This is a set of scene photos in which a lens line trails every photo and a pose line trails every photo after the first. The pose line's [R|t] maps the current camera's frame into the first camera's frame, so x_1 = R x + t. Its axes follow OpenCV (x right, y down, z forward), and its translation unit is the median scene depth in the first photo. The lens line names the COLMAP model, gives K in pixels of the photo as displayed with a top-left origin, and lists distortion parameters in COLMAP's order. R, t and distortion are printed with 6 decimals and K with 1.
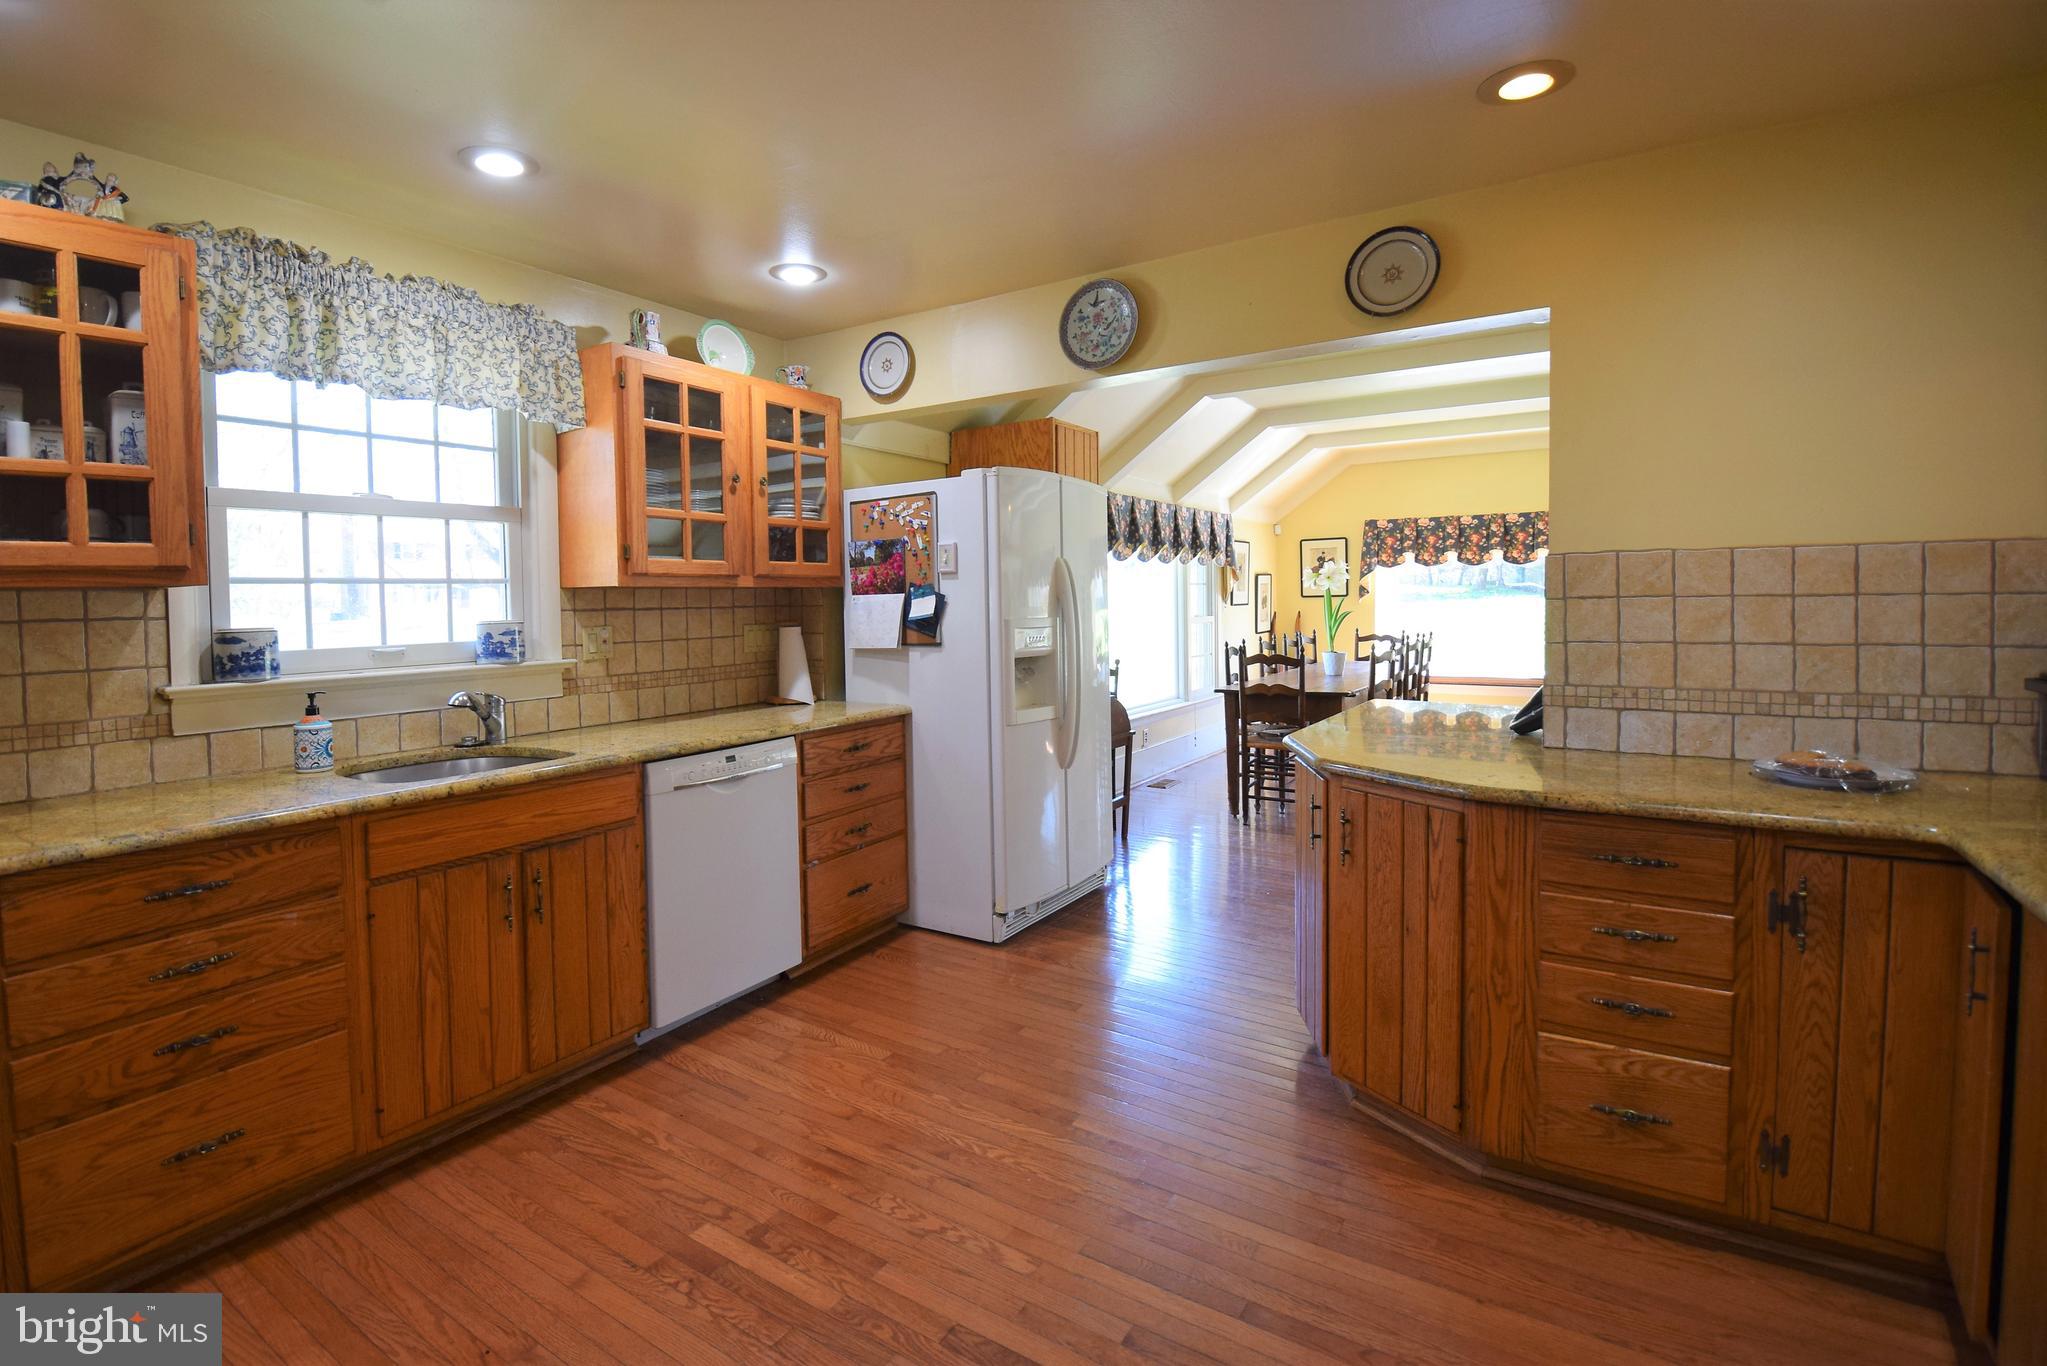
lens RADIAL K [[958.4, 0, 989.3], [0, 958.4, 629.9], [0, 0, 1]] dist [0.021042, -0.024467]
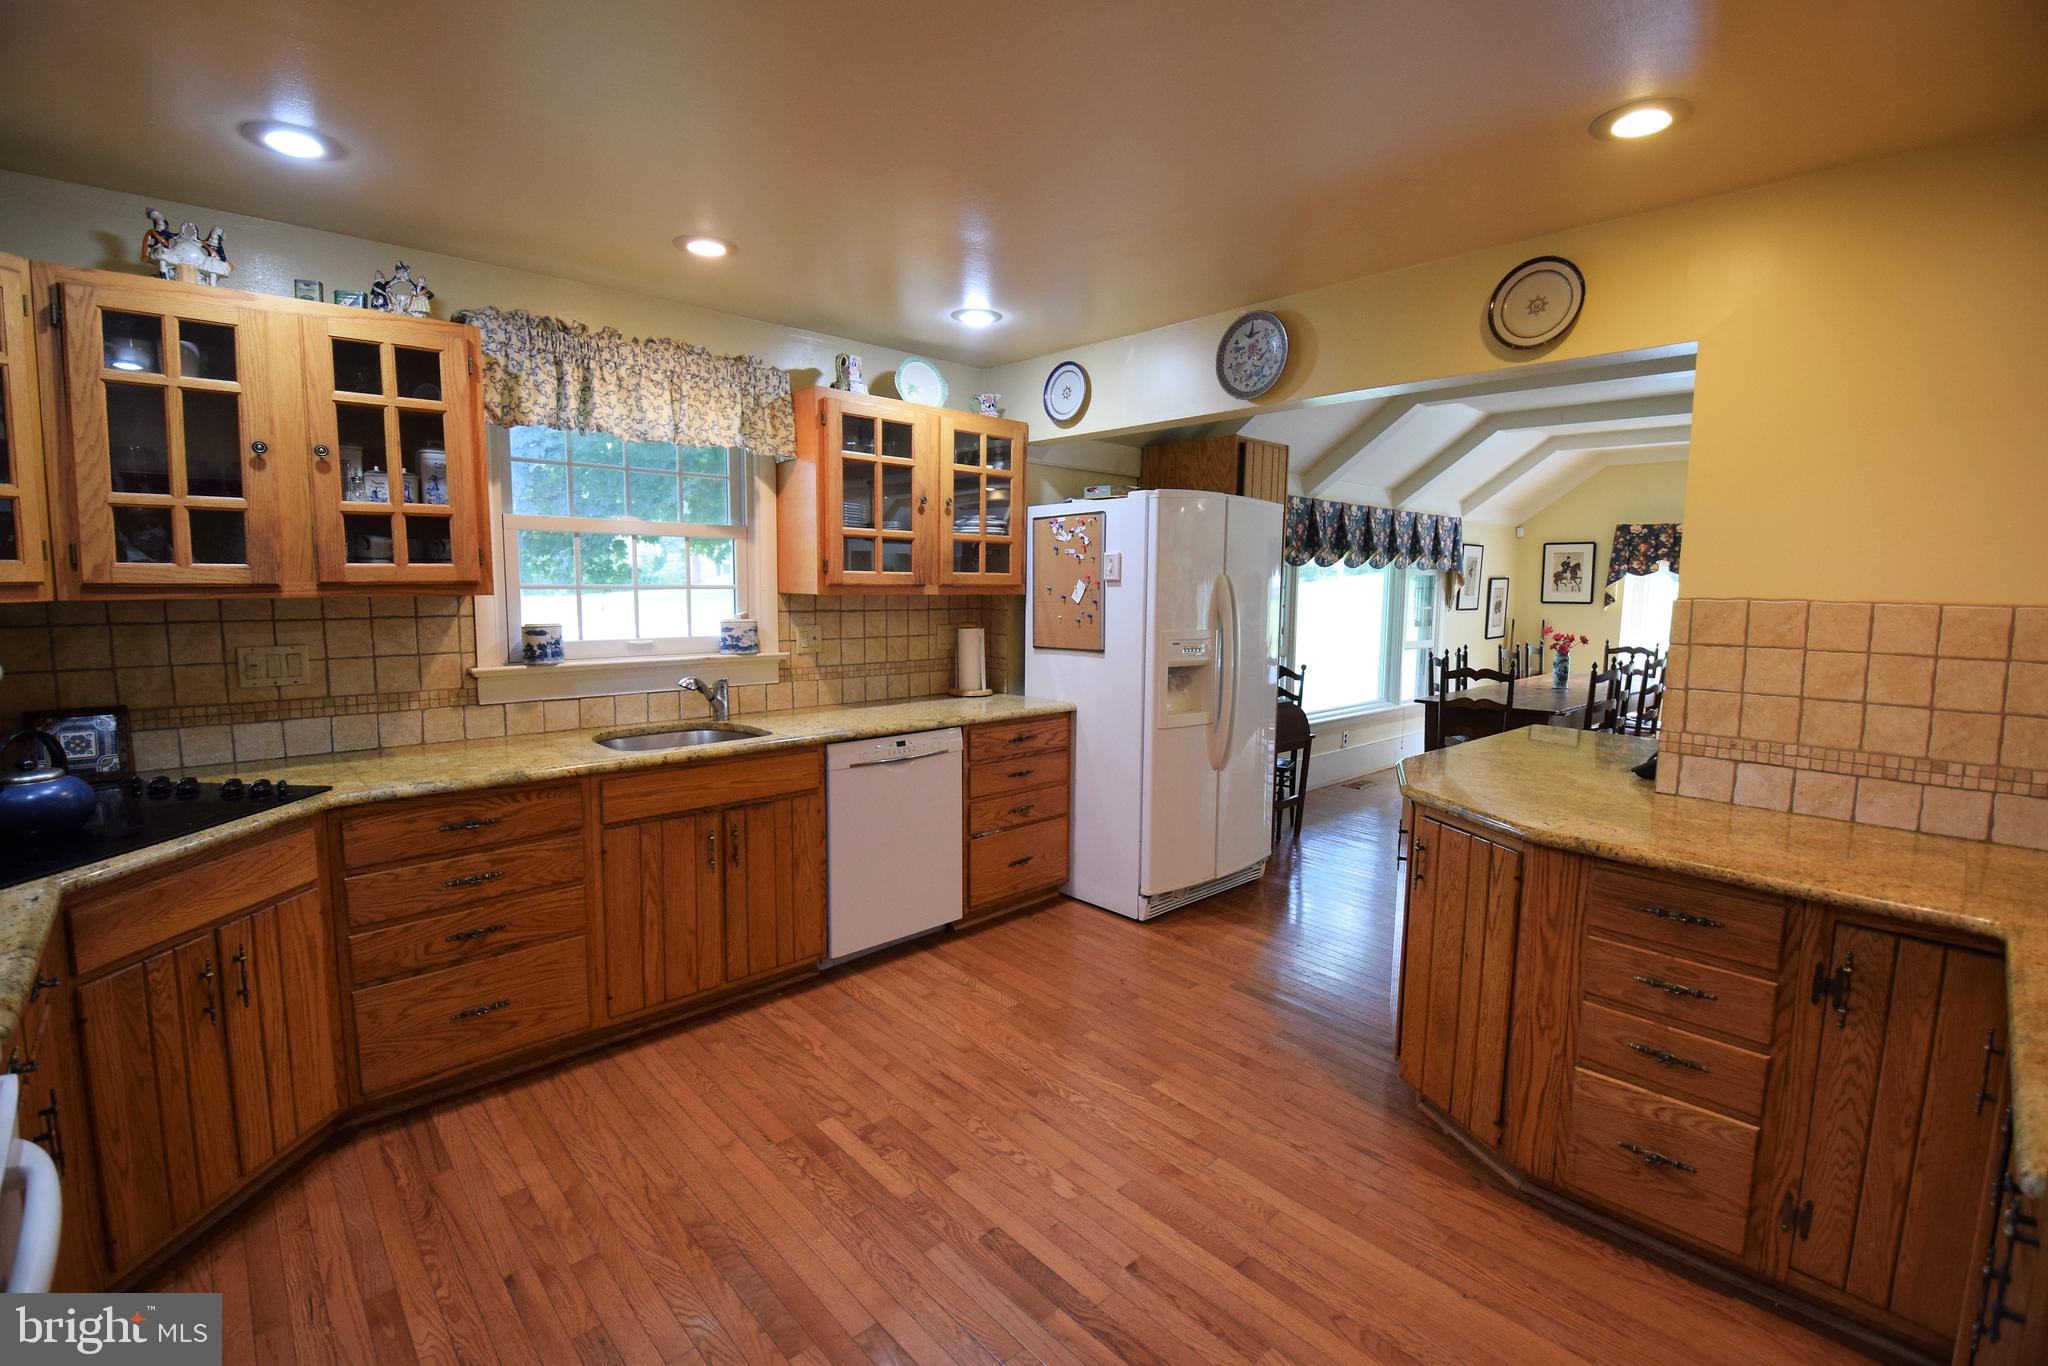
lens RADIAL K [[910.5, 0, 1060.6], [0, 910.5, 674.6], [0, 0, 1]] dist [0.031024, -0.028366]
pose [[0.975507, 0.052725, -0.213555, 0.198374], [-0.037010, 0.996349, 0.076933, -0.056895], [0.216832, -0.067145, 0.973897, -0.057947]]
